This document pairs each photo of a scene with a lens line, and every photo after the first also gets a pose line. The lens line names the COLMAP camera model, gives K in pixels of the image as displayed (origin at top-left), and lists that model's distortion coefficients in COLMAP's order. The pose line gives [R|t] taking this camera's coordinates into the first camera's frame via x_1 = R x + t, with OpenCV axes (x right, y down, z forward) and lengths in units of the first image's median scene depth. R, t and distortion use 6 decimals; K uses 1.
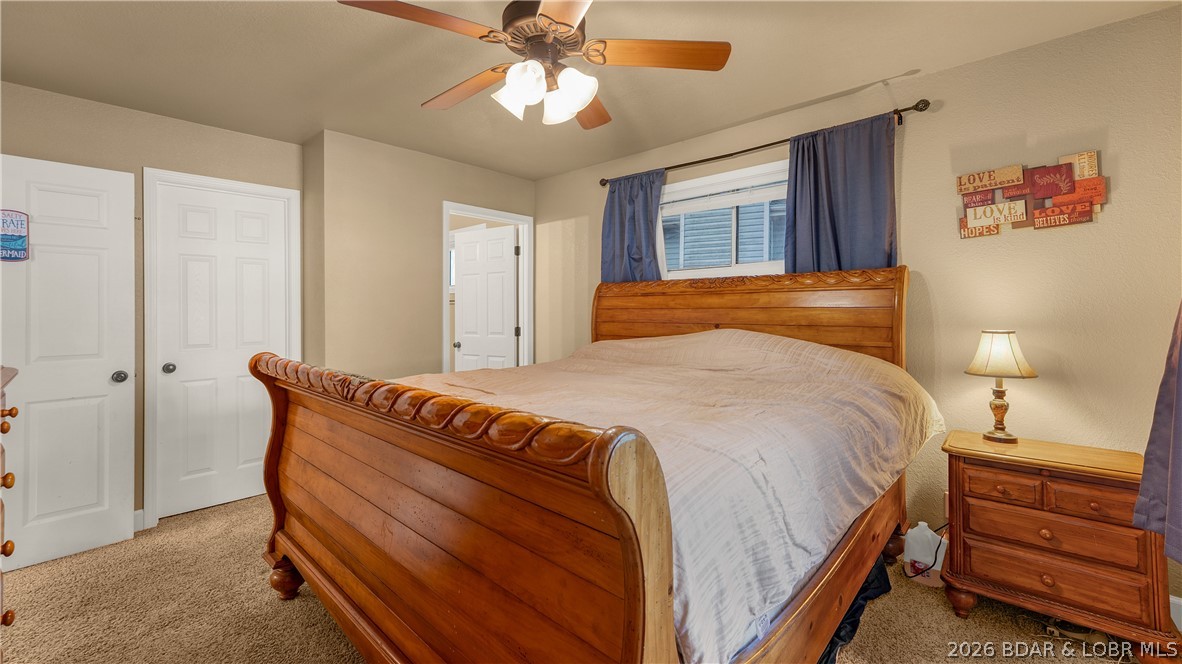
lens RADIAL K [[460.1, 0, 592.8], [0, 460.1, 318.4], [0, 0, 1]] dist [-0.000989, -0.000137]
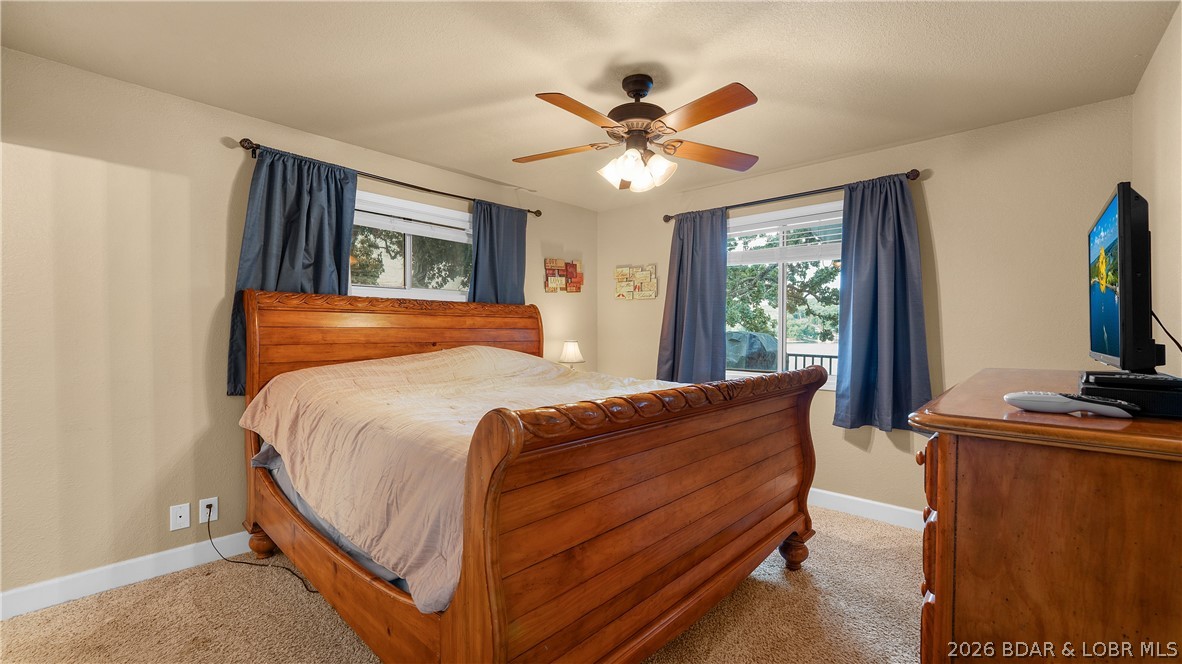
lens RADIAL K [[473.9, 0, 584.2], [0, 473.9, 335.2], [0, 0, 1]] dist [0.000230, -0.000043]
pose [[0.052036, -0.006633, 0.998623, -1.082158], [0.008925, 0.999941, 0.006177, -0.011866], [-0.998605, 0.008591, 0.052092, 0.744410]]
